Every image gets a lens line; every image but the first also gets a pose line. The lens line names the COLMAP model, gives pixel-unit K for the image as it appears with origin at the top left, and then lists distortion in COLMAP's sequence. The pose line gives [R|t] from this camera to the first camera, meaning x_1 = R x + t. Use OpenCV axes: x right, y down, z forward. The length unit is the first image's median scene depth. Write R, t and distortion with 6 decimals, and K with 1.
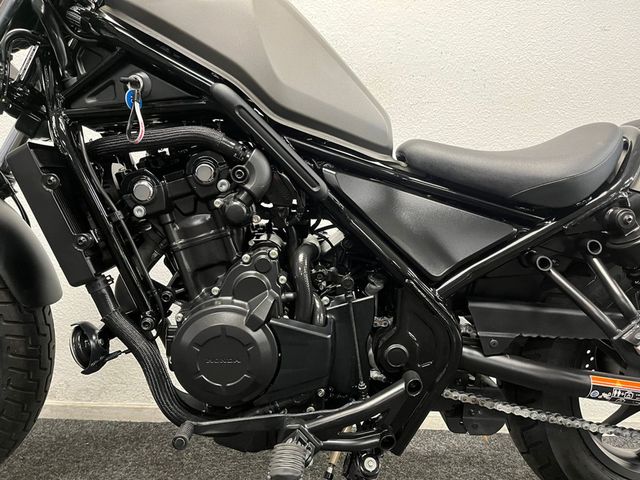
lens RADIAL K [[497.5, 0, 315.5], [0, 497.5, 237.3], [0, 0, 1]] dist [0.033965, -0.001992]
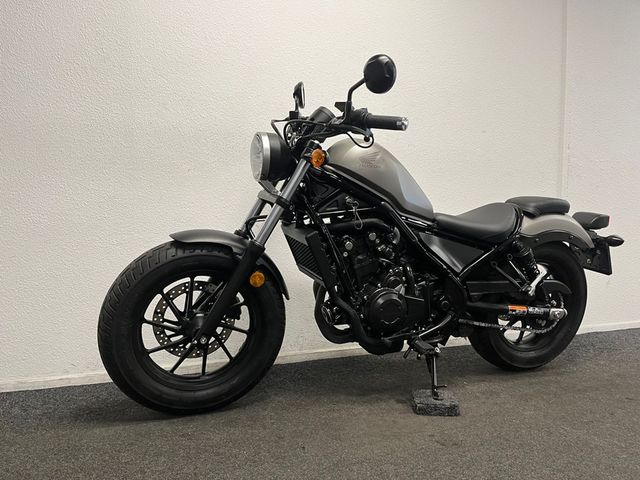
lens RADIAL K [[497.5, 0, 315.5], [0, 497.5, 237.3], [0, 0, 1]] dist [0.033965, -0.001992]
pose [[0.949441, -0.058217, 0.308500, -1.199466], [0.045934, 0.997841, 0.046936, -0.248022], [-0.310567, -0.030392, 0.950066, -1.154375]]
